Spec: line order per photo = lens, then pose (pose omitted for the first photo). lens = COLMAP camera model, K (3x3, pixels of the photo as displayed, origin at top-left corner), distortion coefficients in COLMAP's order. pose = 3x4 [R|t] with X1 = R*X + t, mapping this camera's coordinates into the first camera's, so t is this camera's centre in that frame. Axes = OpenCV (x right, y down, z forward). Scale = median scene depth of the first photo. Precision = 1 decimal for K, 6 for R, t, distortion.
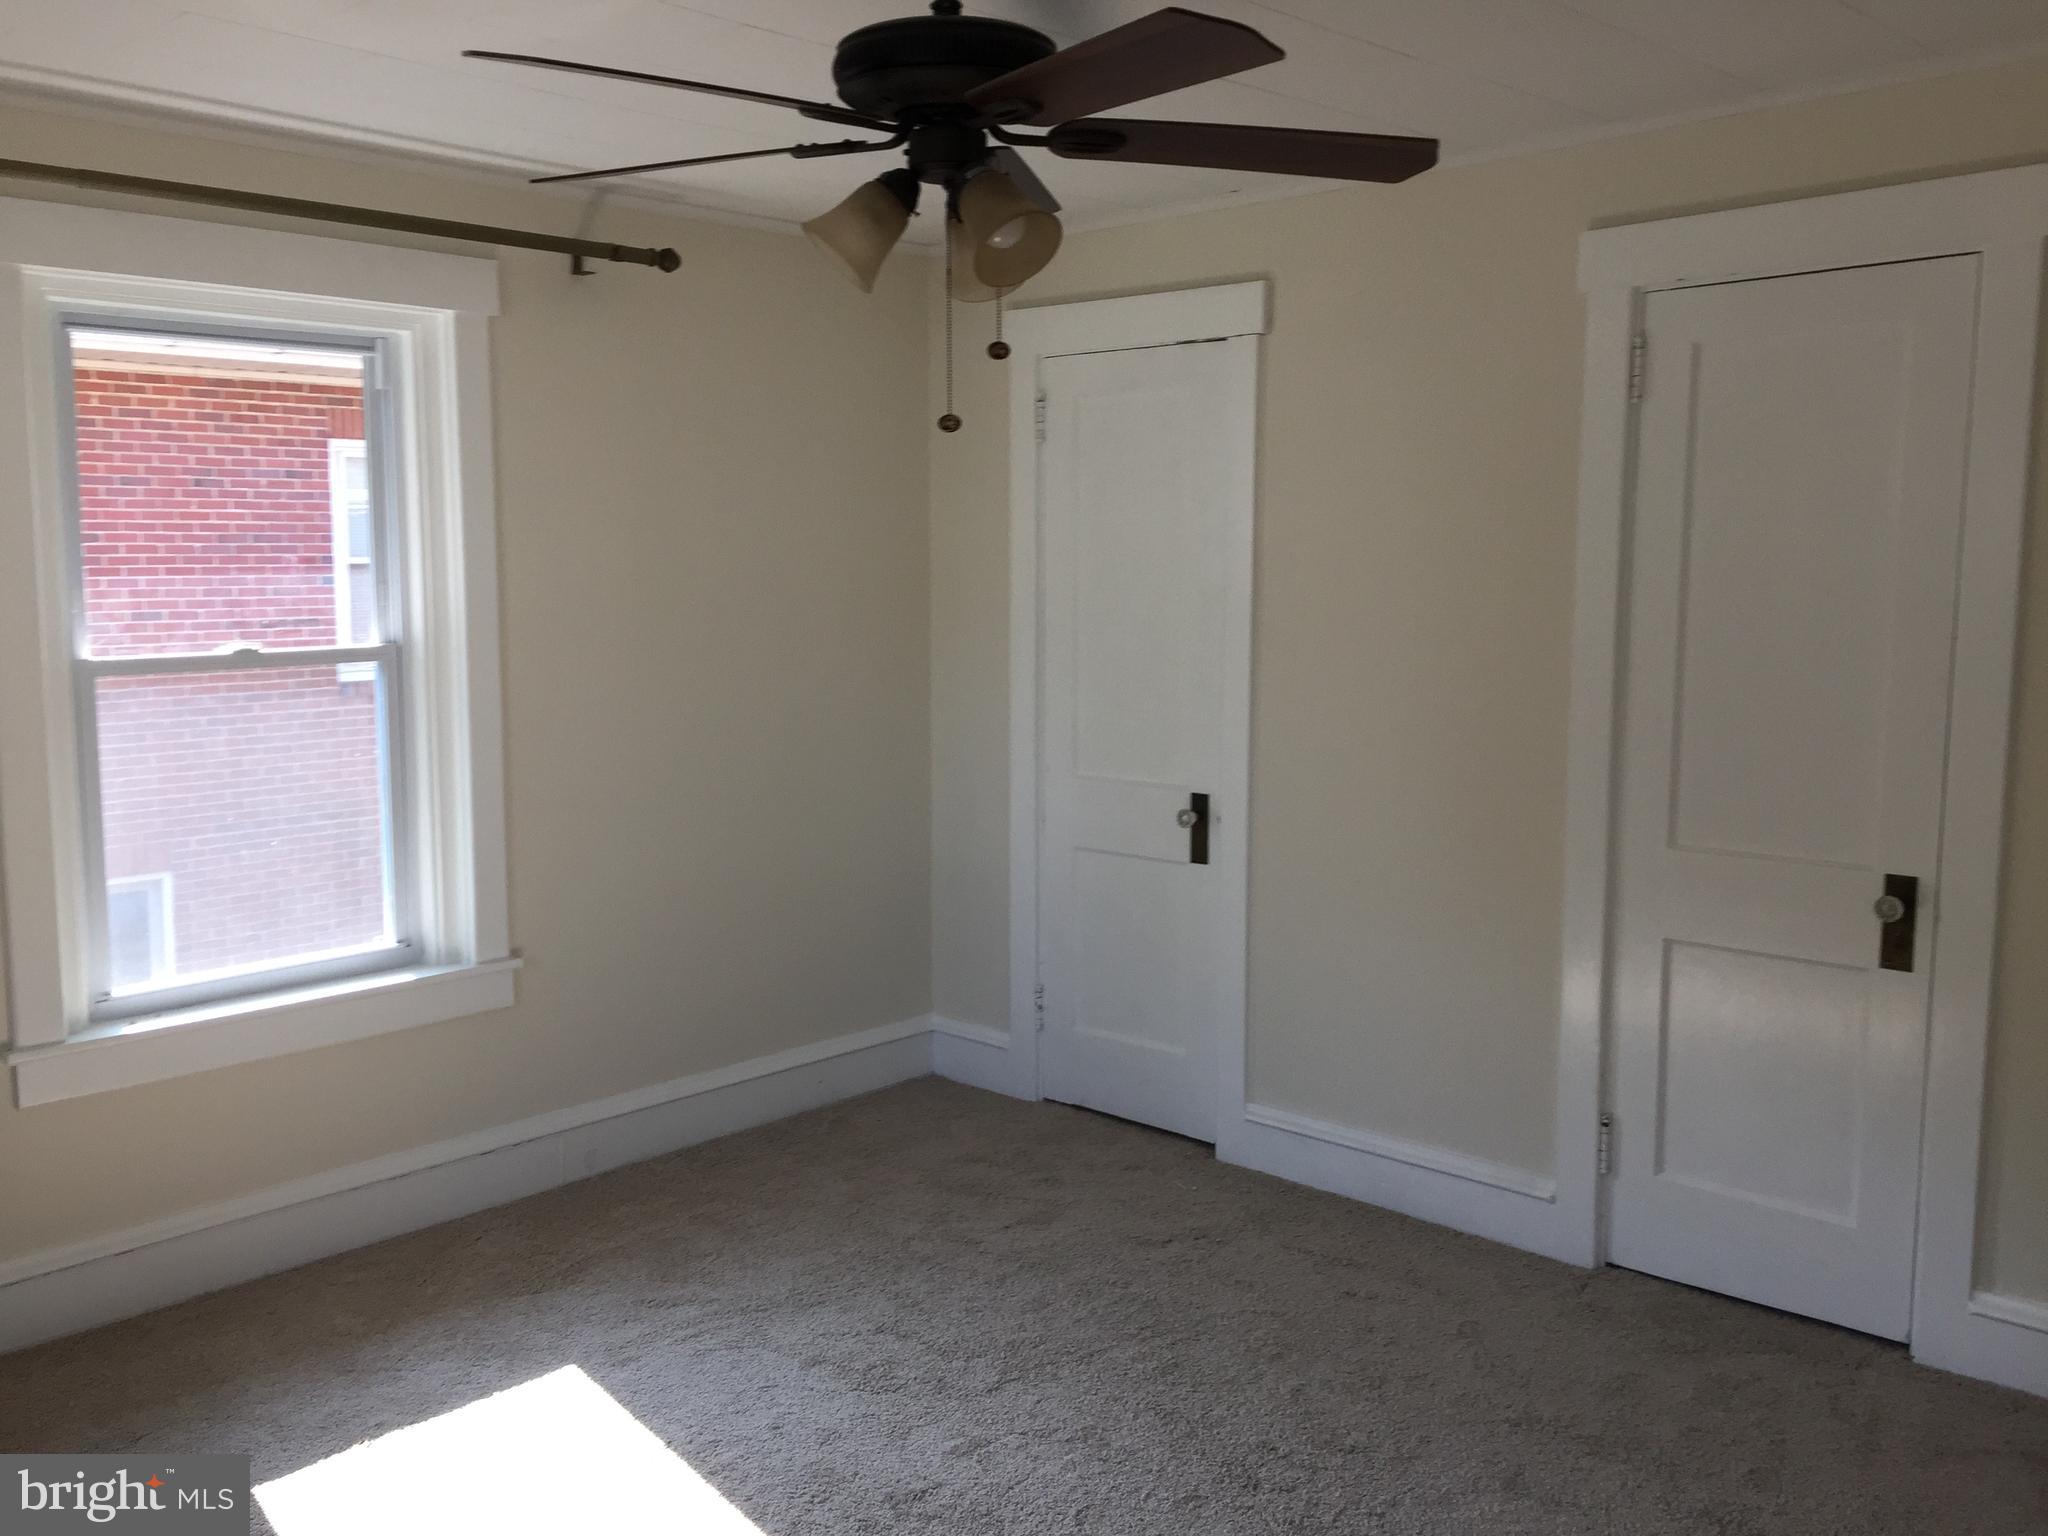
lens RADIAL K [[1754.5, 0, 1034.1], [0, 1754.5, 767.1], [0, 0, 1]] dist [0.054006, -0.019939]
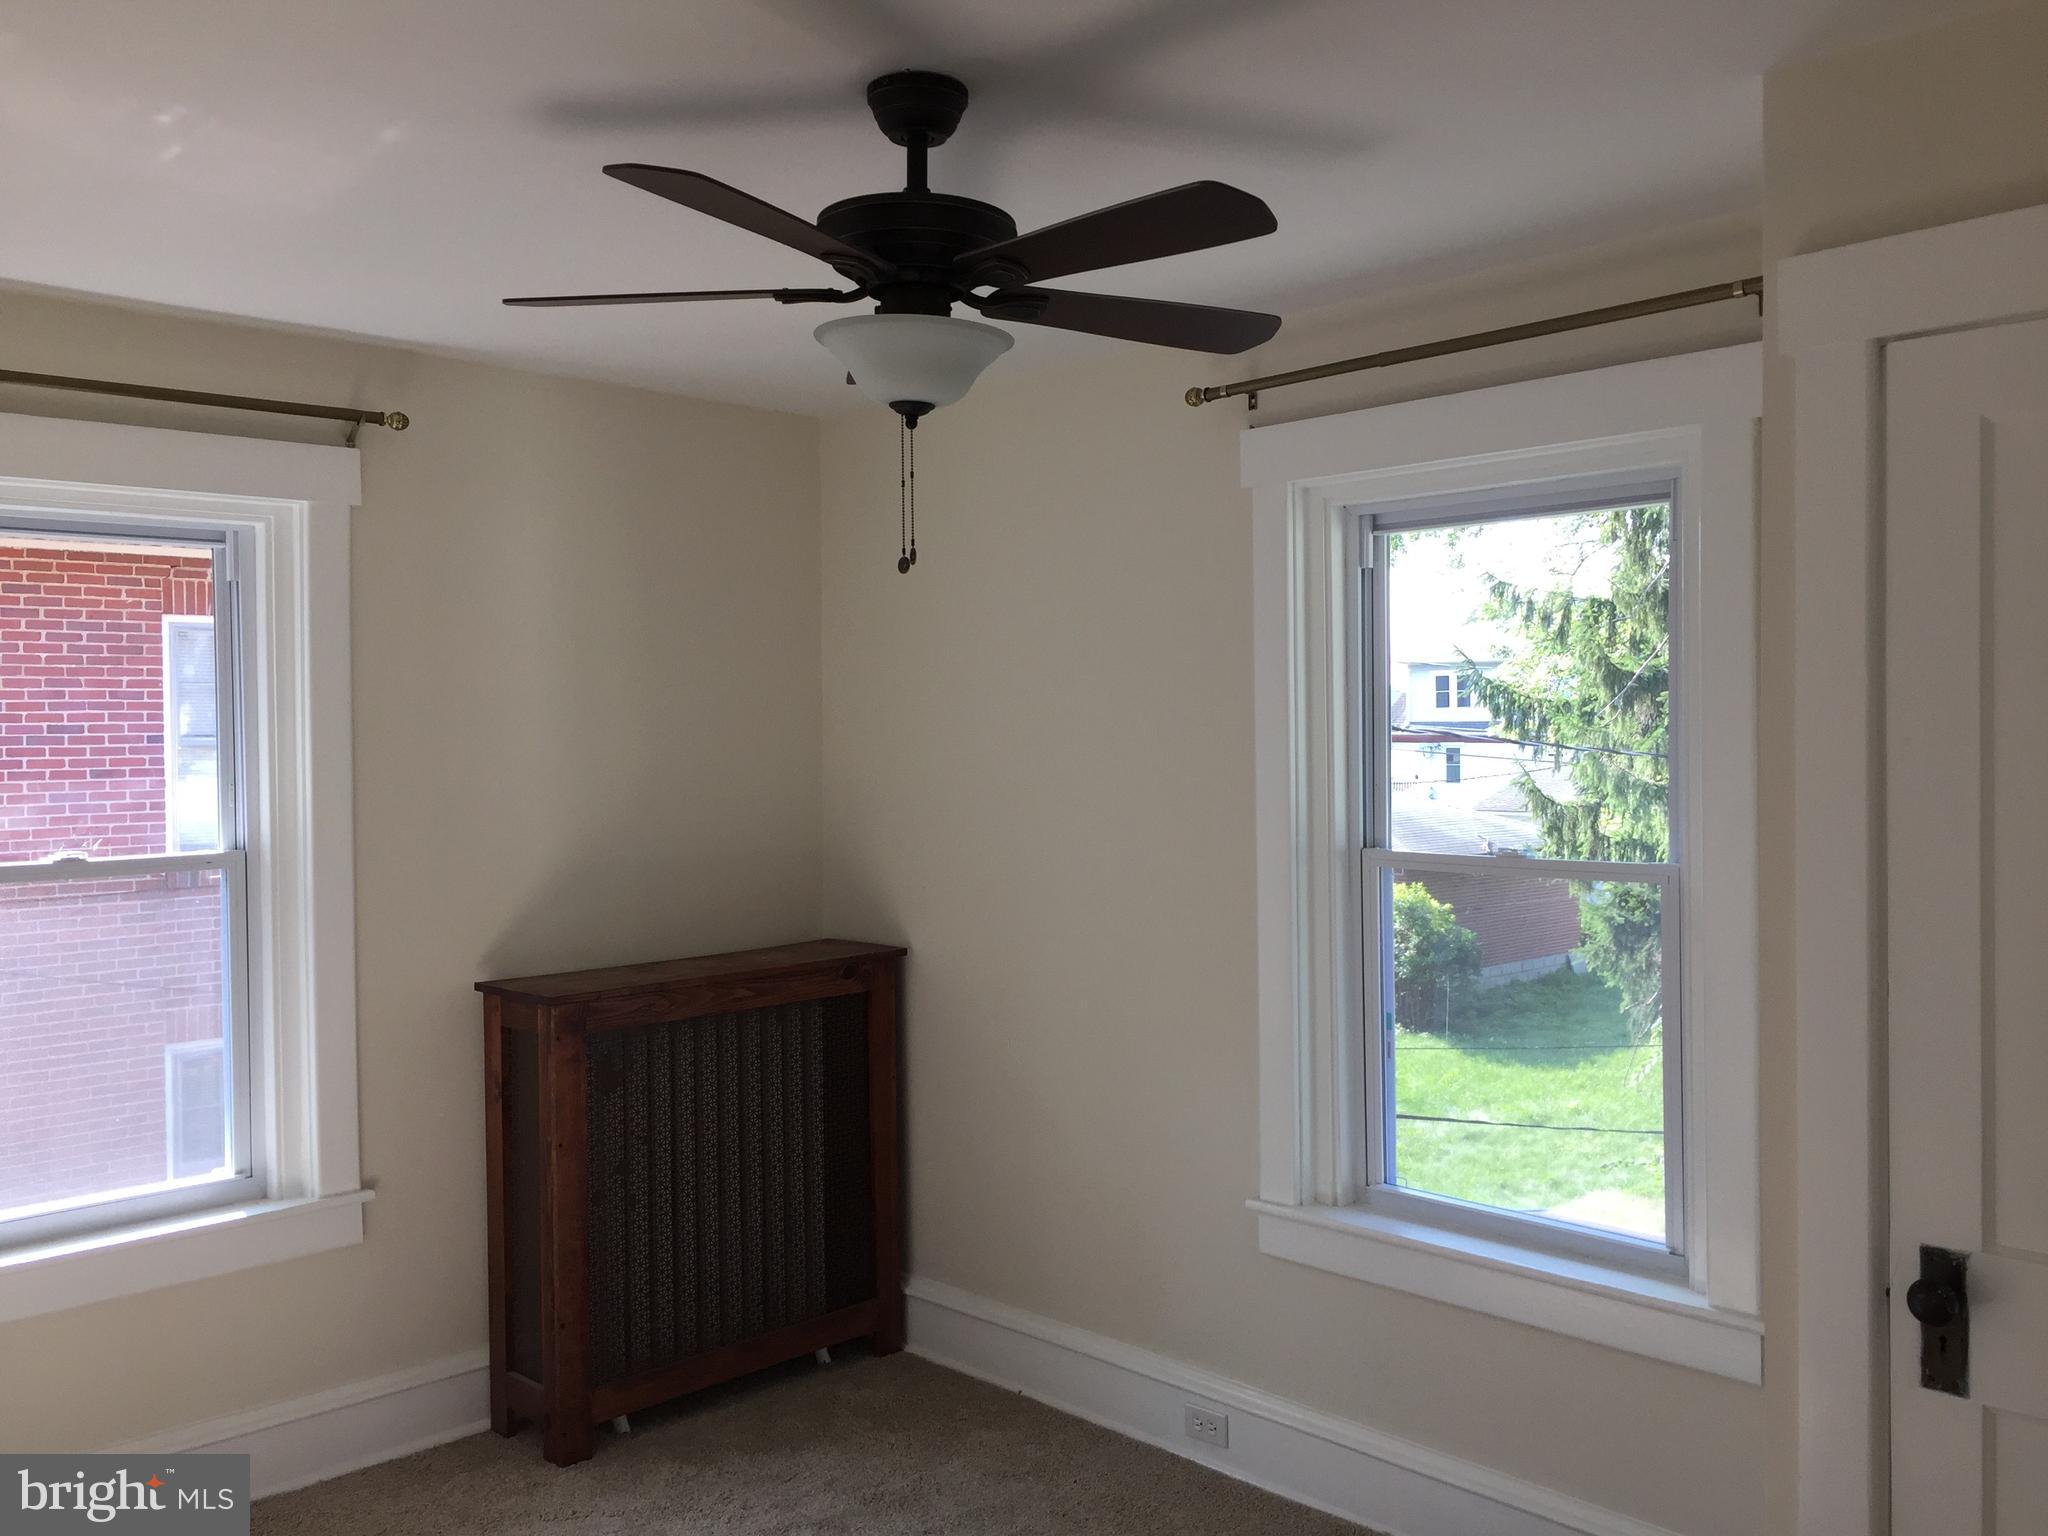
lens RADIAL K [[1677.9, 0, 1016.3], [0, 1677.9, 762.8], [0, 0, 1]] dist [0.017324, 0.011666]
pose [[0.994141, -0.016778, -0.106782, 0.139003], [0.005806, 0.994742, -0.102247, -0.021077], [0.107936, 0.101028, 0.989011, 0.153536]]
